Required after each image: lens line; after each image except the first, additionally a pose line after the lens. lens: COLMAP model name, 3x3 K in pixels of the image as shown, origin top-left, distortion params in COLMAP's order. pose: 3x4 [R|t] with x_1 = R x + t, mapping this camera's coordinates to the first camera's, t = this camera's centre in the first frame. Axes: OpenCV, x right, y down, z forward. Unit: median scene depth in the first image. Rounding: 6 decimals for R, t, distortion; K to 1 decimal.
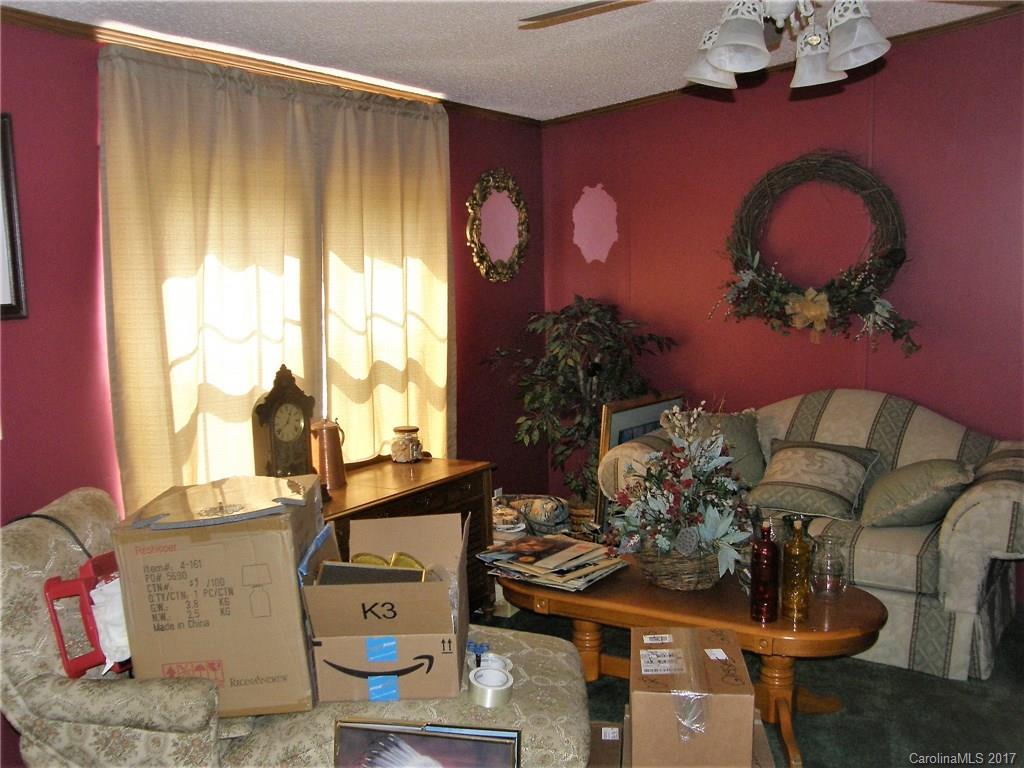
lens RADIAL K [[971.2, 0, 514.5], [0, 971.2, 405.7], [0, 0, 1]] dist [-0.102294, 0.123365]
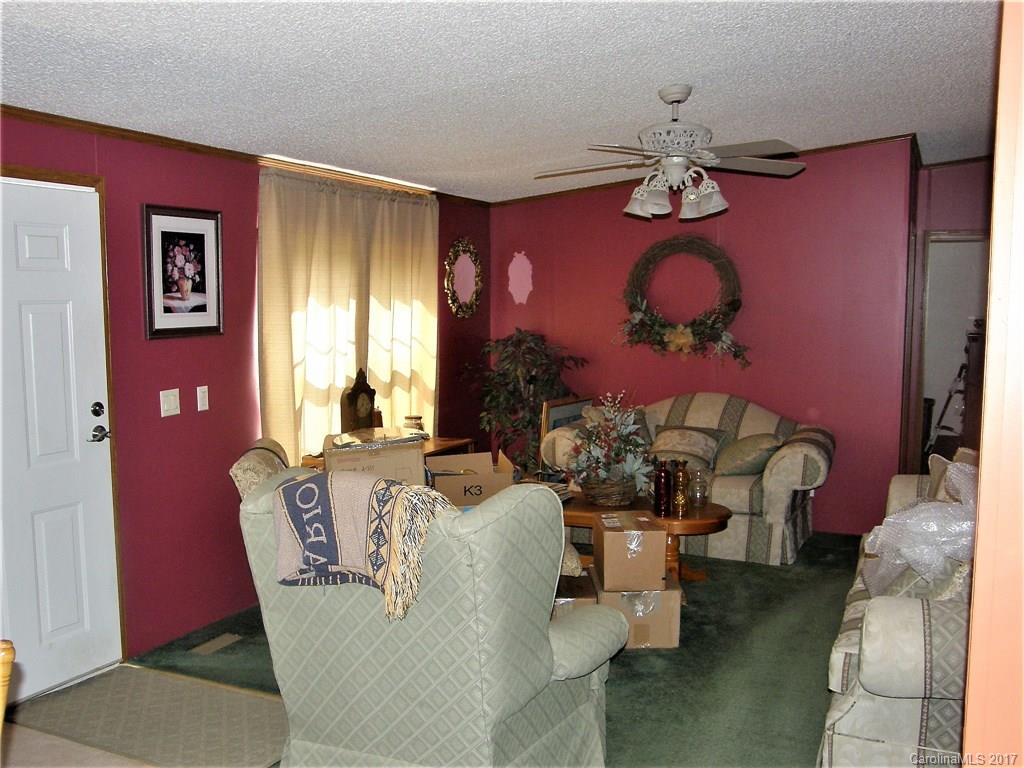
lens RADIAL K [[971.2, 0, 514.5], [0, 971.2, 405.7], [0, 0, 1]] dist [-0.102294, 0.123365]
pose [[0.988880, 0.001933, 0.148704, -0.180496], [0.003660, 0.999296, -0.037327, 0.062673], [-0.148671, 0.037456, 0.988177, -0.469535]]
